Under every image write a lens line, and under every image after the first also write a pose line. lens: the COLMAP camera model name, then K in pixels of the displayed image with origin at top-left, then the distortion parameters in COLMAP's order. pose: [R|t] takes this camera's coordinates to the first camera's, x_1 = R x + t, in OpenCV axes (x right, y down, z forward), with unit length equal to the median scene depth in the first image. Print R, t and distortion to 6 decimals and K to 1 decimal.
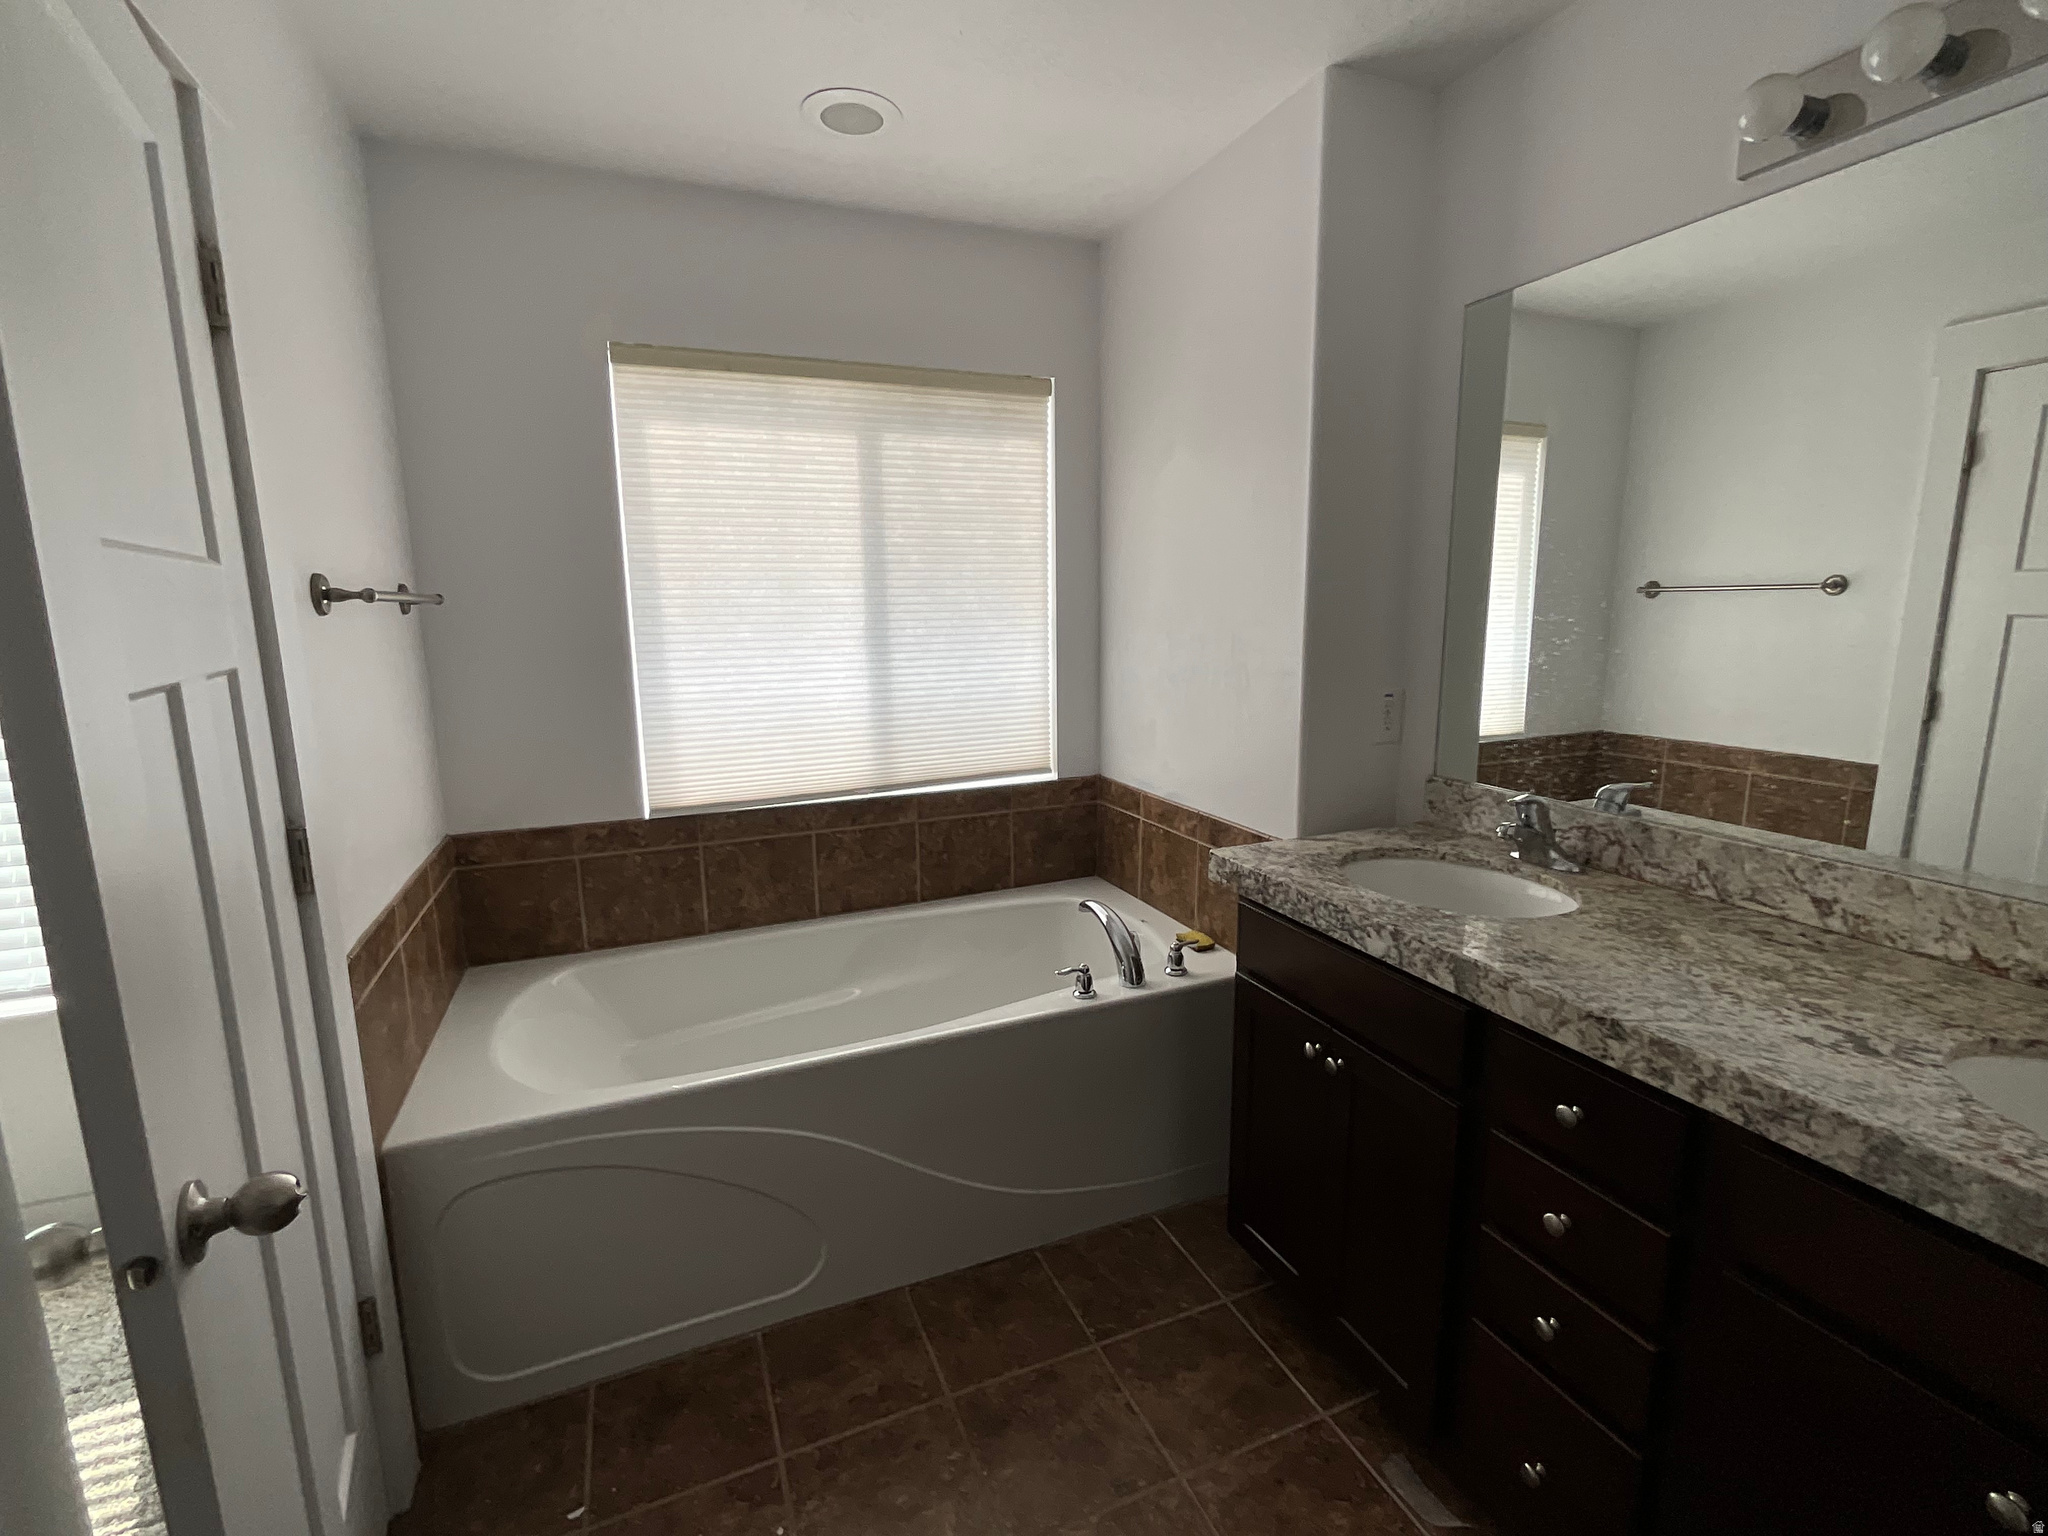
lens RADIAL K [[930.6, 0, 1030.6], [0, 930.6, 767.8], [0, 0, 1]] dist [-0.003234, 0.002081]
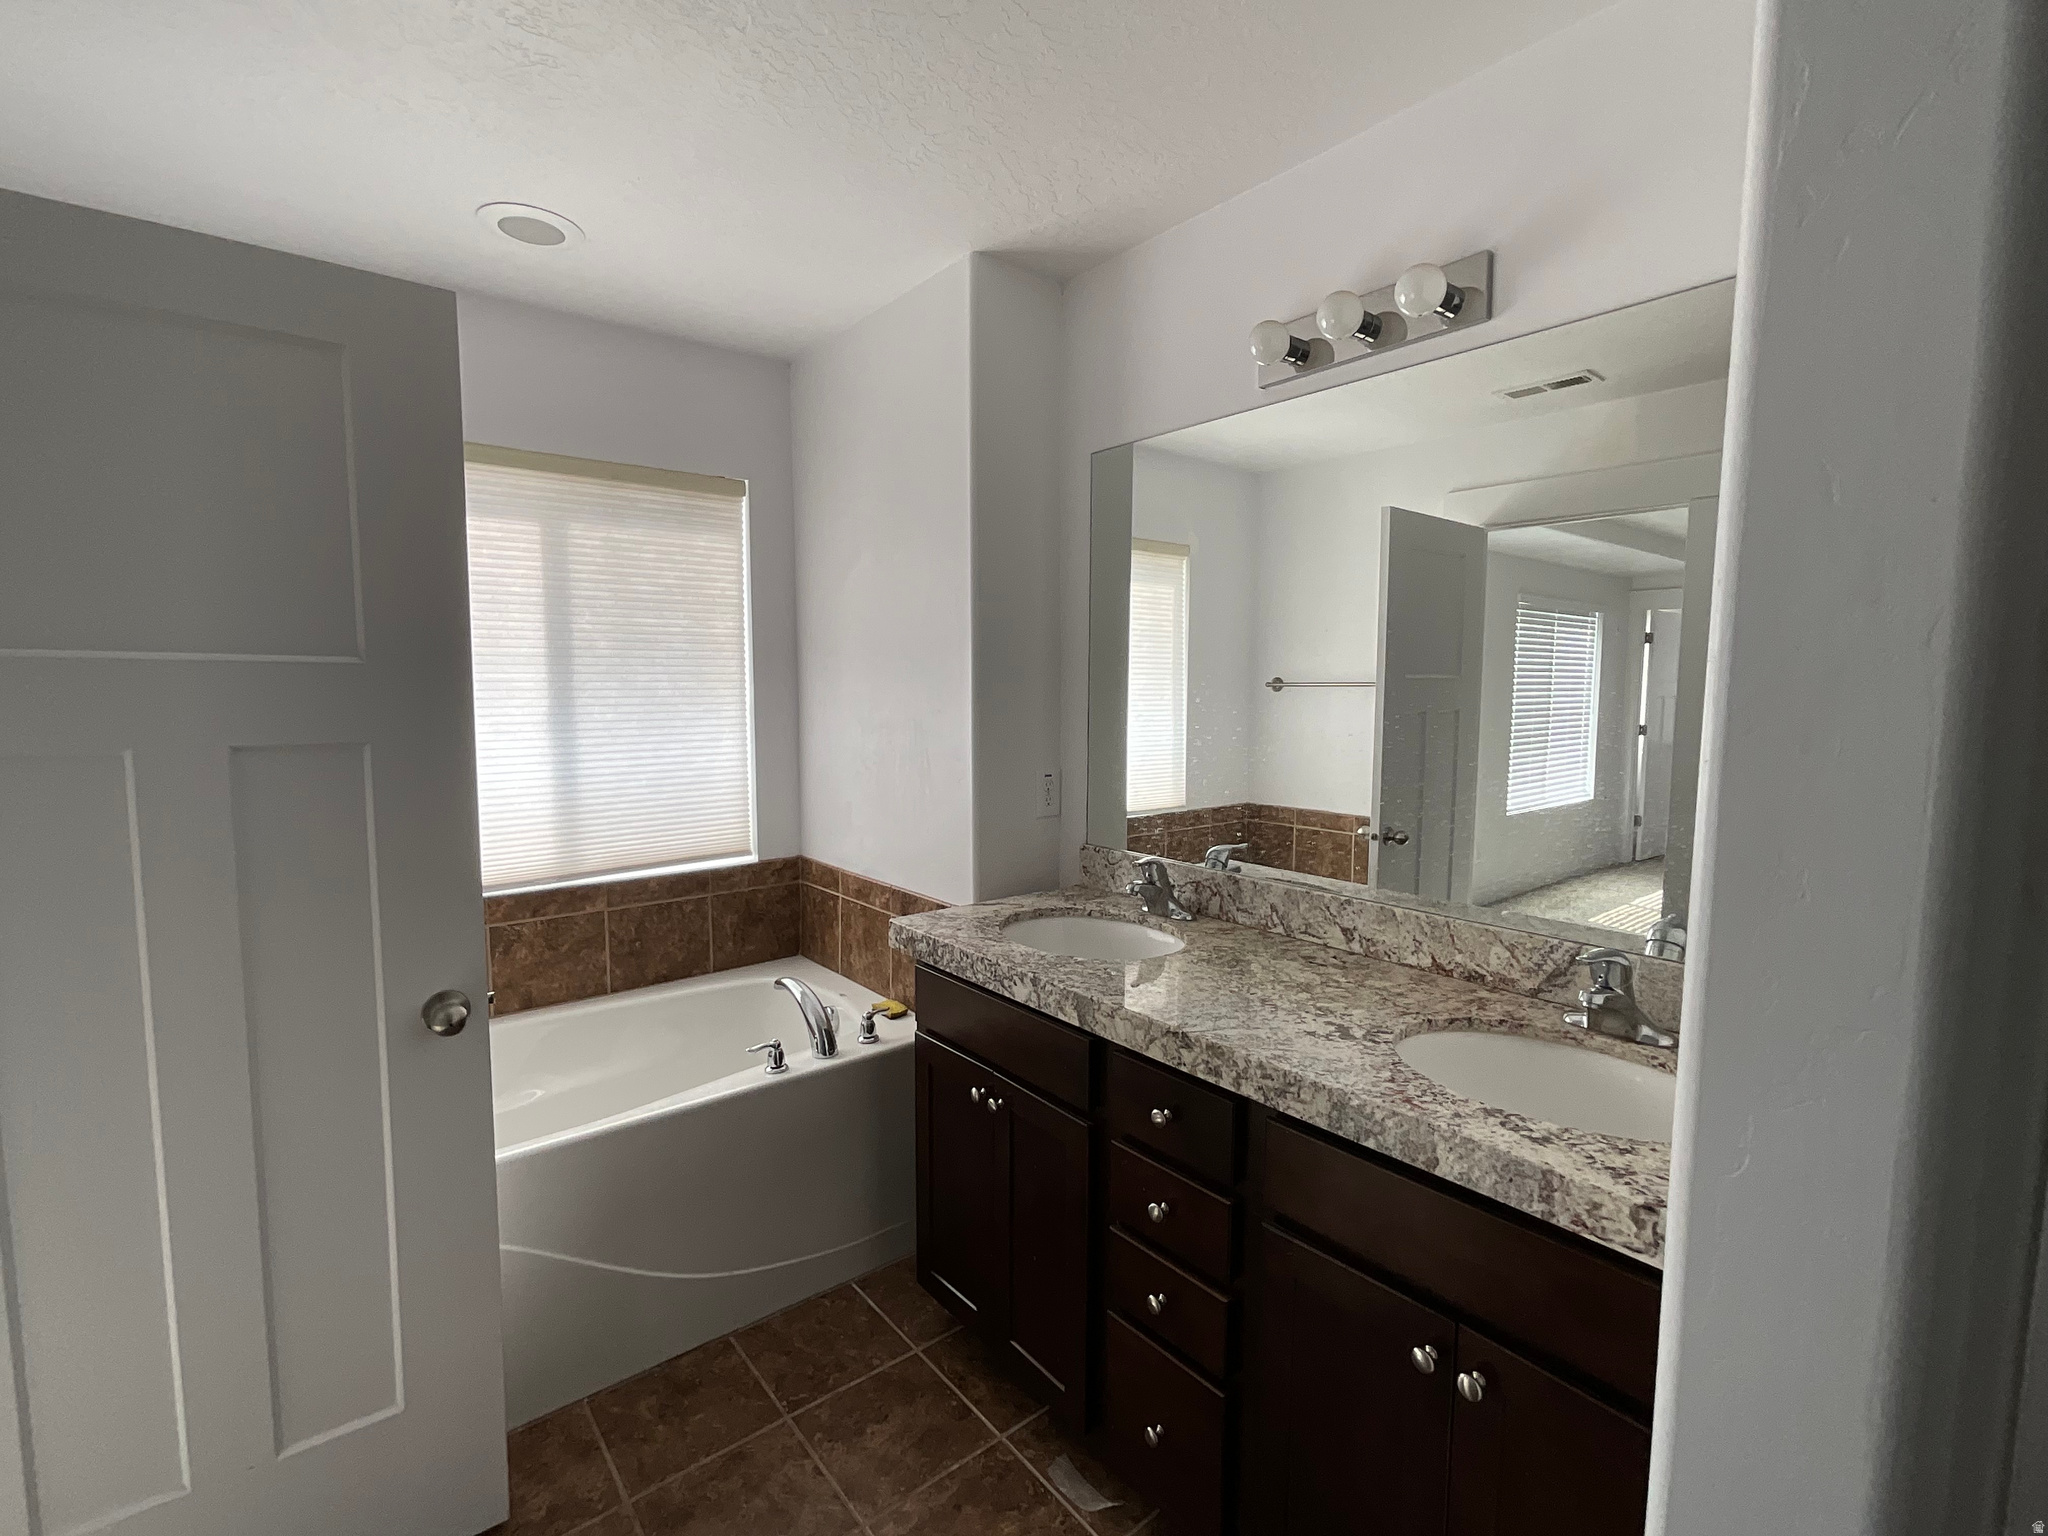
lens RADIAL K [[930.6, 0, 1032.3], [0, 930.6, 769.5], [0, 0, 1]] dist [-0.003234, 0.002081]
pose [[0.959522, -0.011002, 0.281419, 0.051523], [0.034813, 0.996207, -0.079752, 0.006411], [-0.279474, 0.086321, 0.956265, -0.110222]]
